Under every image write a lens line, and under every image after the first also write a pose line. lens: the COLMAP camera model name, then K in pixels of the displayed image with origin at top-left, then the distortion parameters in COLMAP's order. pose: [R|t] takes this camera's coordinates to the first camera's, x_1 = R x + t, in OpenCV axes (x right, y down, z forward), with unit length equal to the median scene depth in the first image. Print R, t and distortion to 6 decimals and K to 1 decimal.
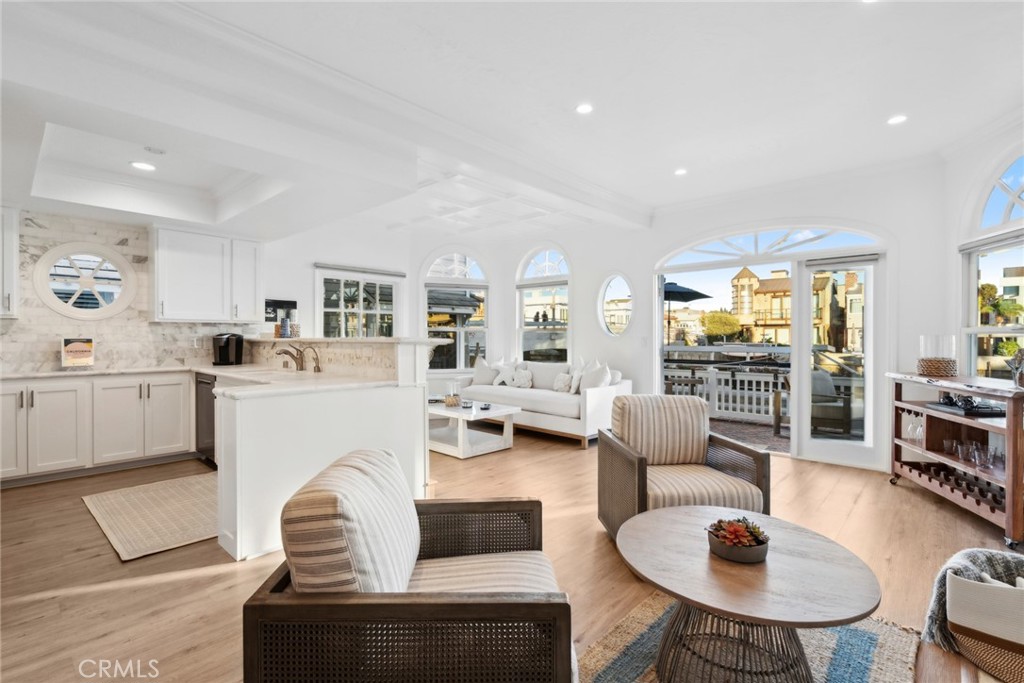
lens RADIAL K [[476.5, 0, 514.2], [0, 476.5, 332.3], [0, 0, 1]] dist [0.003708, 0.000765]
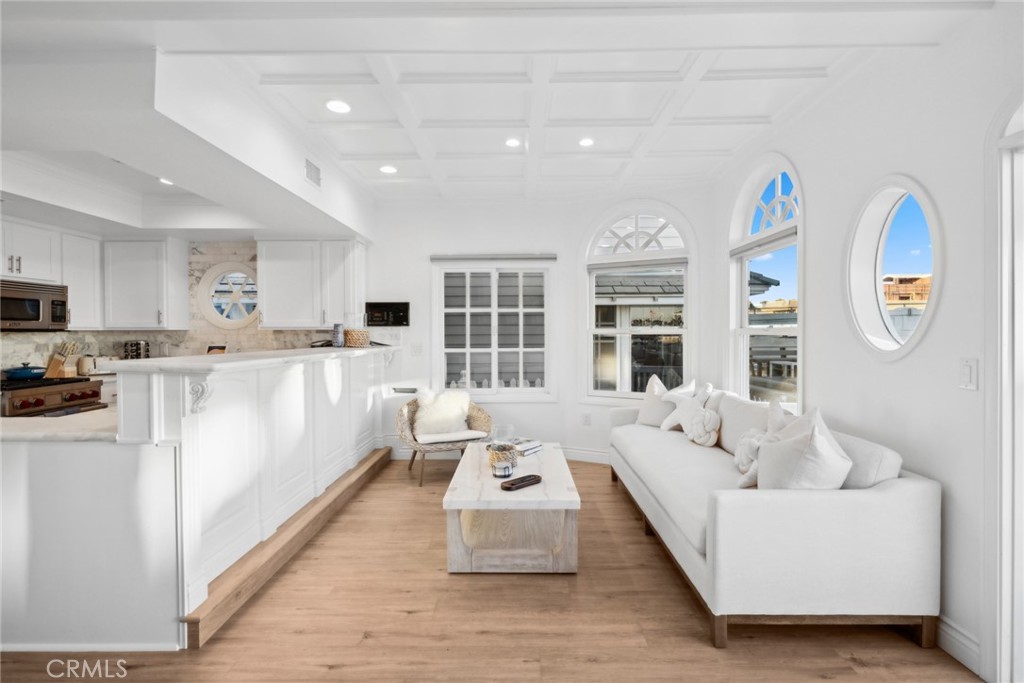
lens RADIAL K [[476.5, 0, 514.2], [0, 476.5, 332.3], [0, 0, 1]] dist [0.003708, 0.000765]
pose [[0.663303, -0.001808, -0.748349, 0.335691], [0.010927, 0.999914, 0.007269, -0.015868], [0.748271, -0.012999, 0.663265, 0.601661]]
